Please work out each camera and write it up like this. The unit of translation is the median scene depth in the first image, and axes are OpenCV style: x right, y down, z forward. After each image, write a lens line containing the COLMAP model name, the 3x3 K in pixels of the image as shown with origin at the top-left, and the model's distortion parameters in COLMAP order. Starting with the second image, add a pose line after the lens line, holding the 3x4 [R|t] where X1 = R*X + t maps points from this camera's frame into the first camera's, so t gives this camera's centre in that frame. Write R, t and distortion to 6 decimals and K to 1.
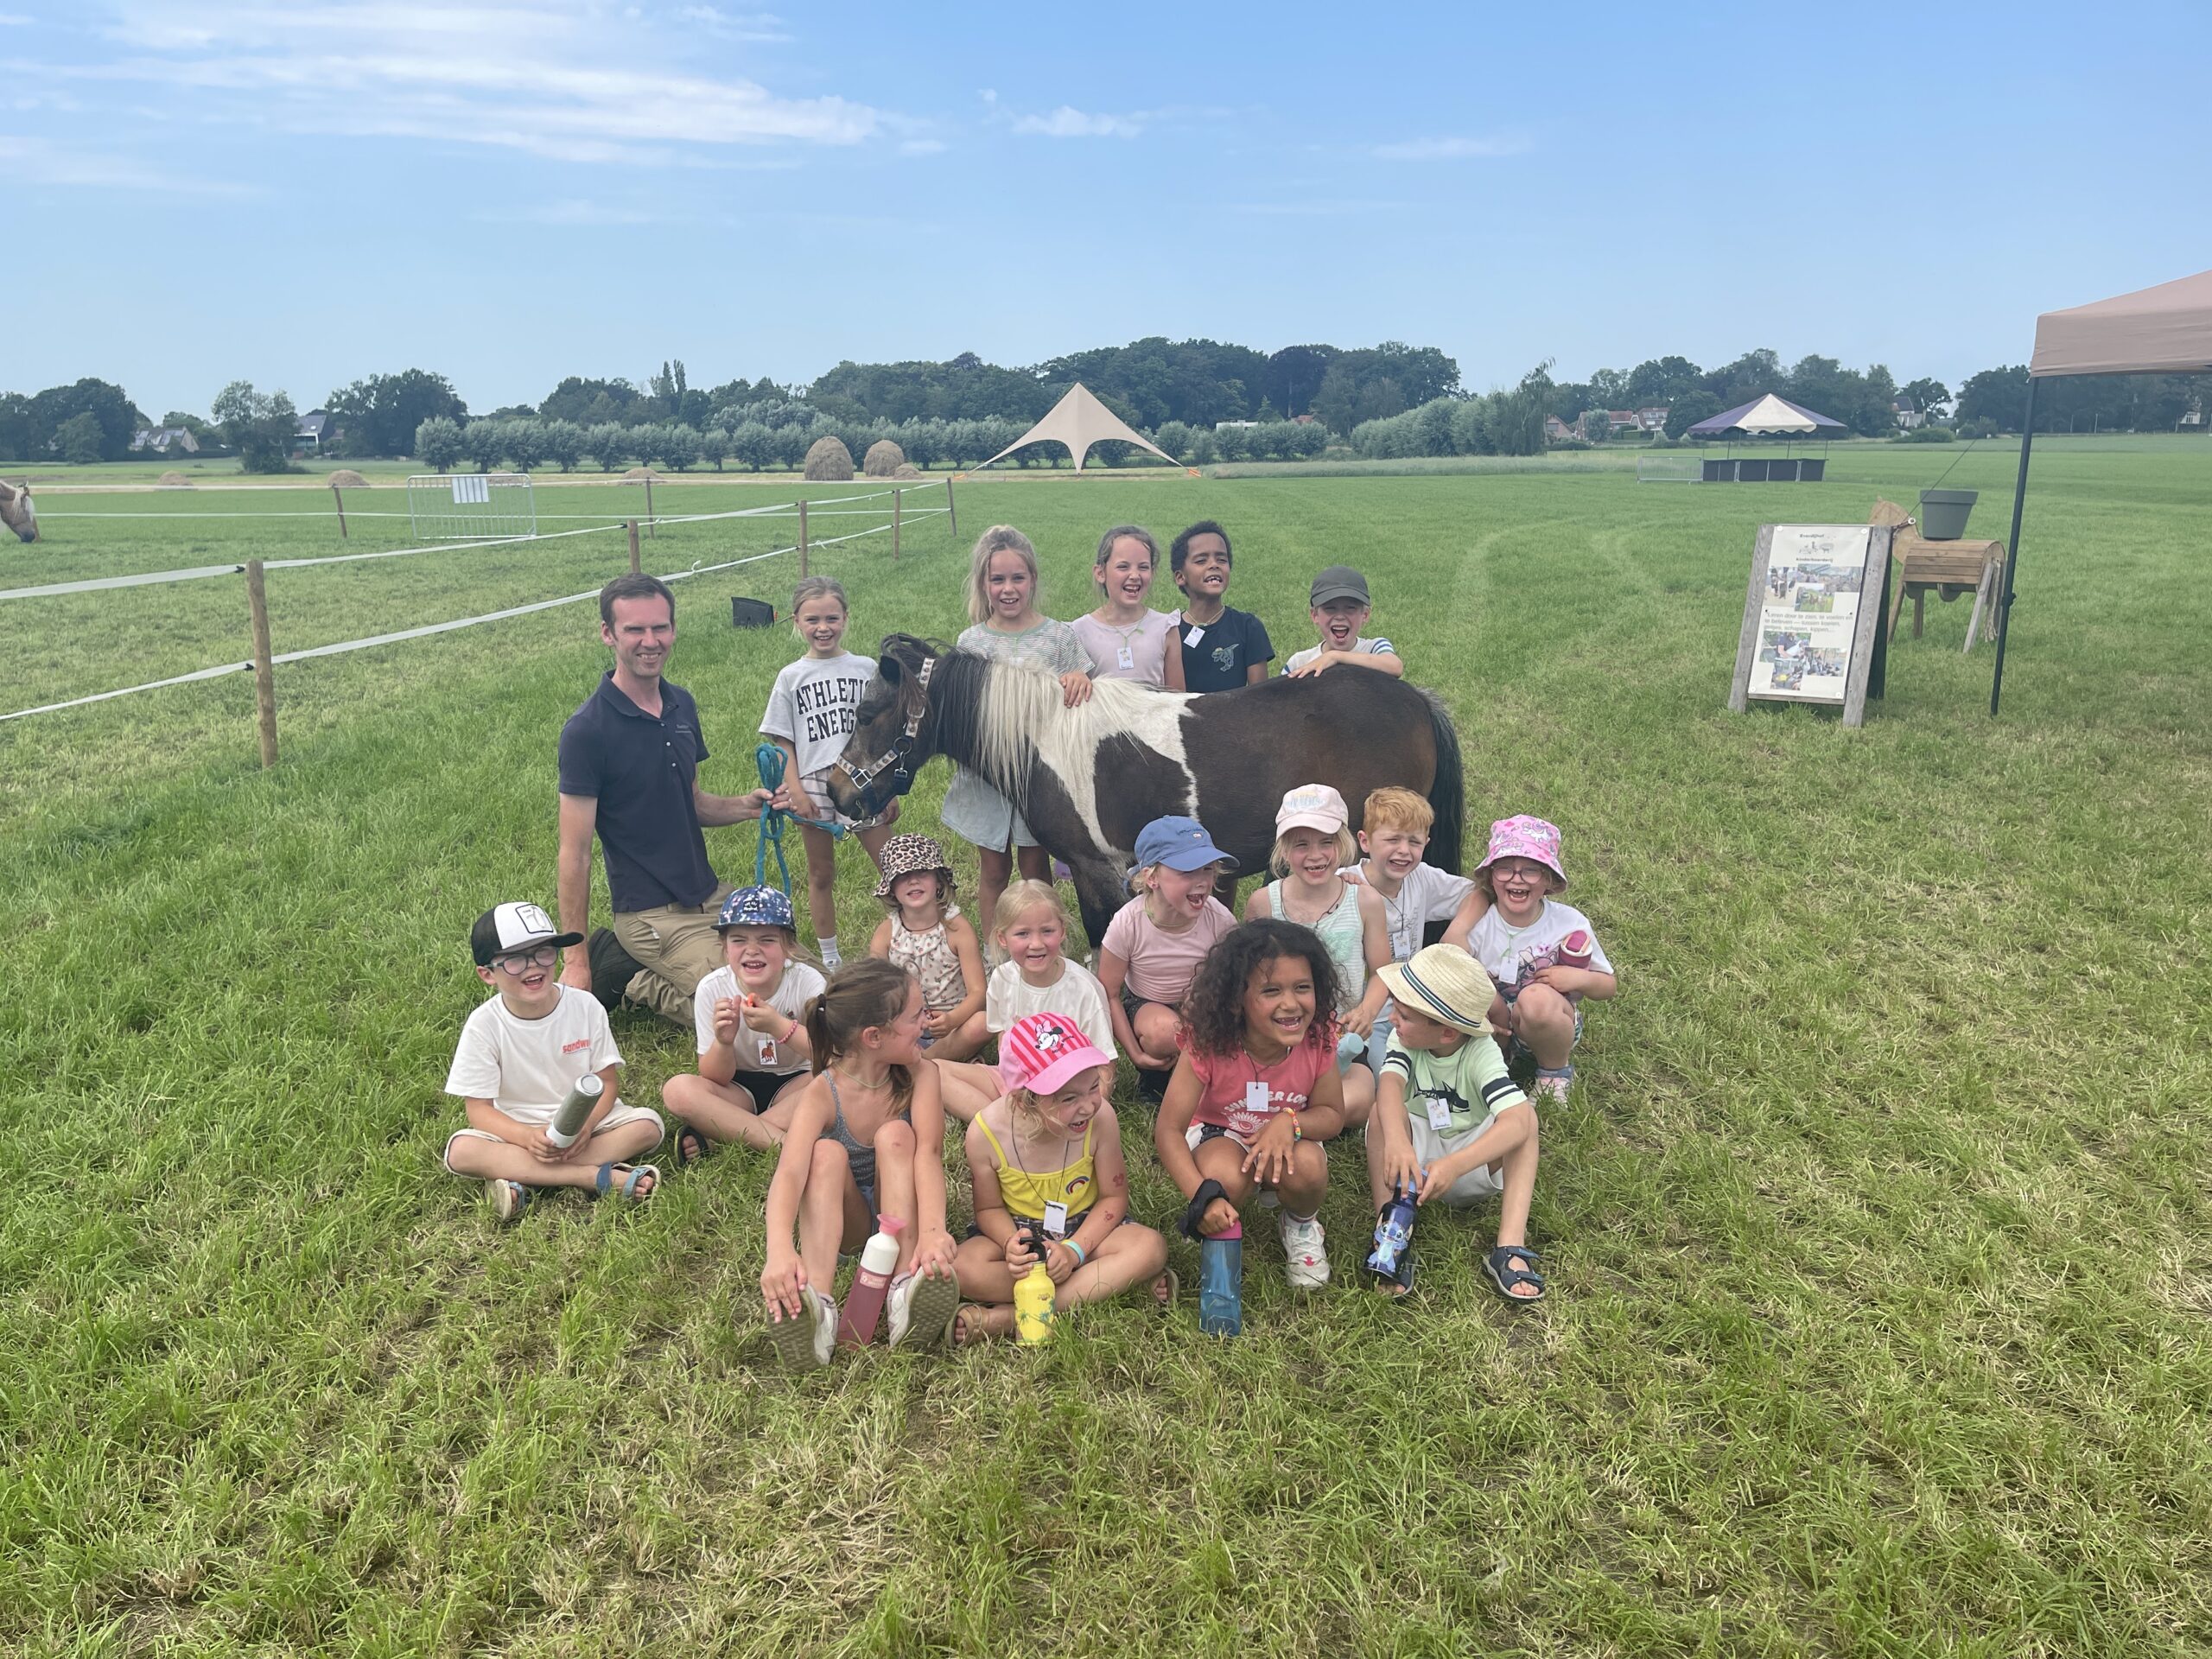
lens RADIAL K [[1571.4, 0, 1093.6], [0, 1571.4, 862.4], [0, 0, 1]] dist [0.048752, -0.070126]
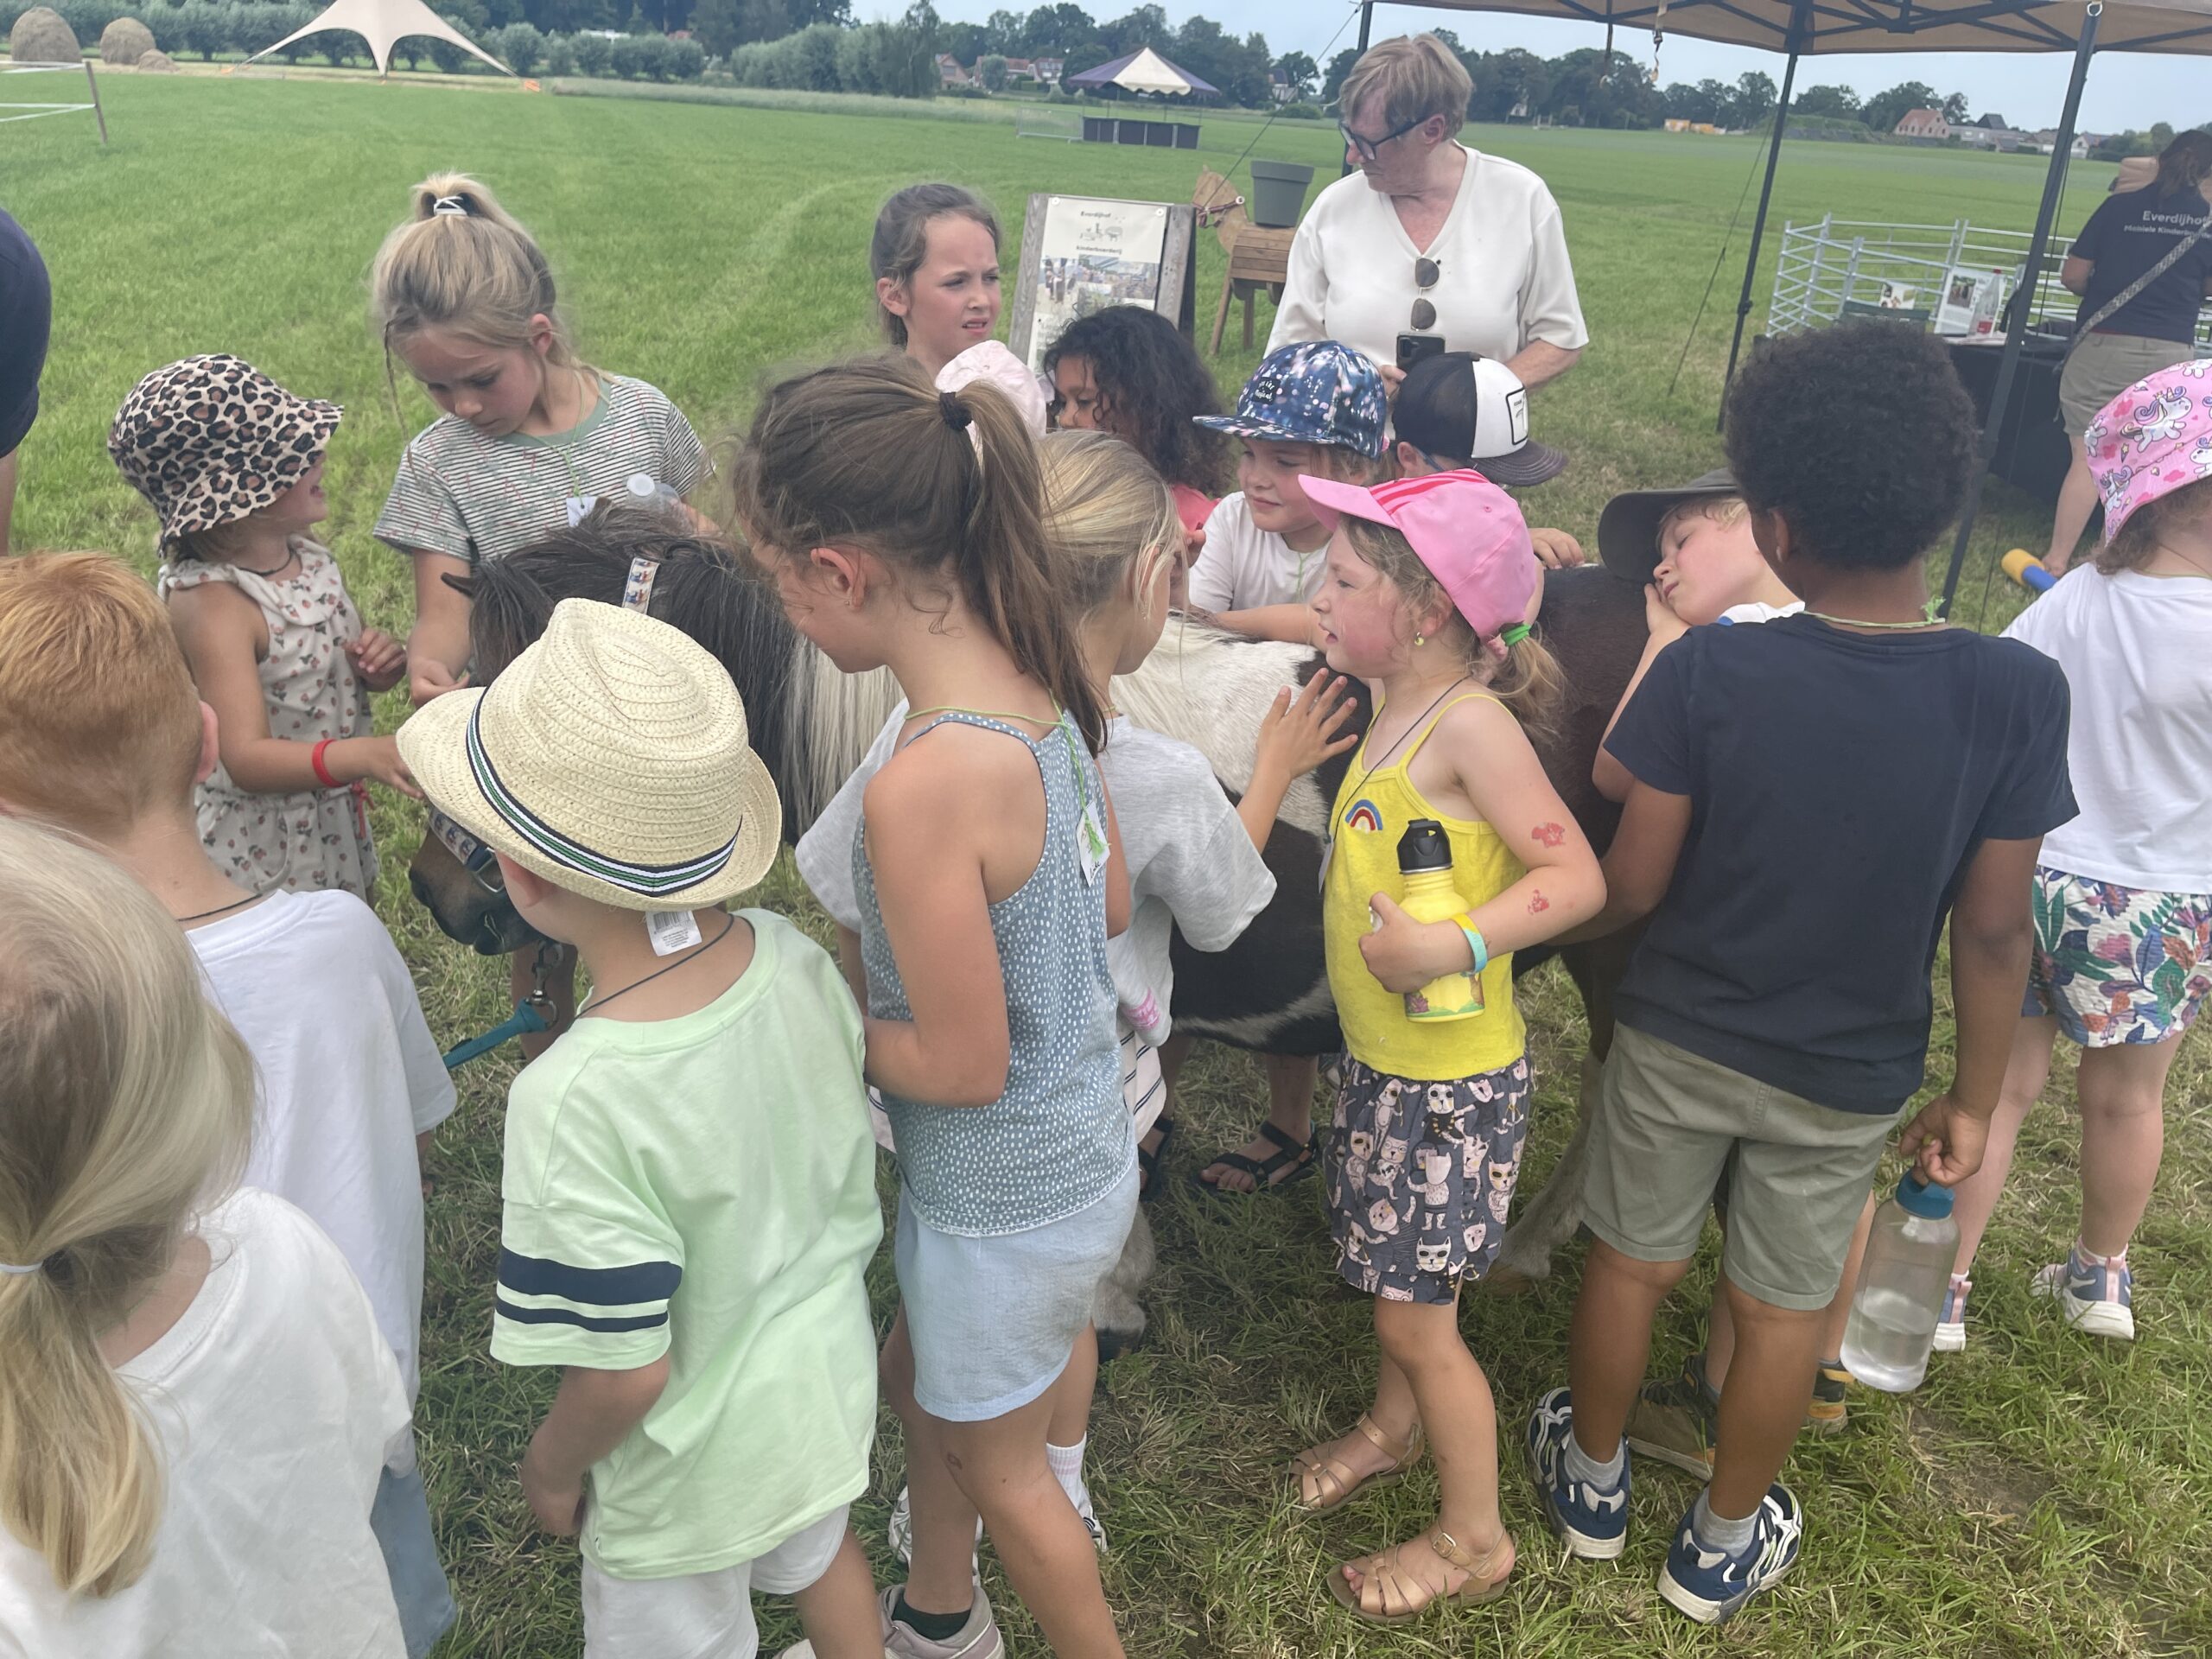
lens RADIAL K [[1571.4, 0, 1095.9], [0, 1571.4, 820.8], [0, 0, 1]] dist [0.048752, -0.070126]
pose [[0.935906, -0.077245, 0.343675, 0.193671], [0.014149, 0.983116, 0.182434, -0.069206], [-0.351965, -0.165878, 0.921198, 0.303850]]
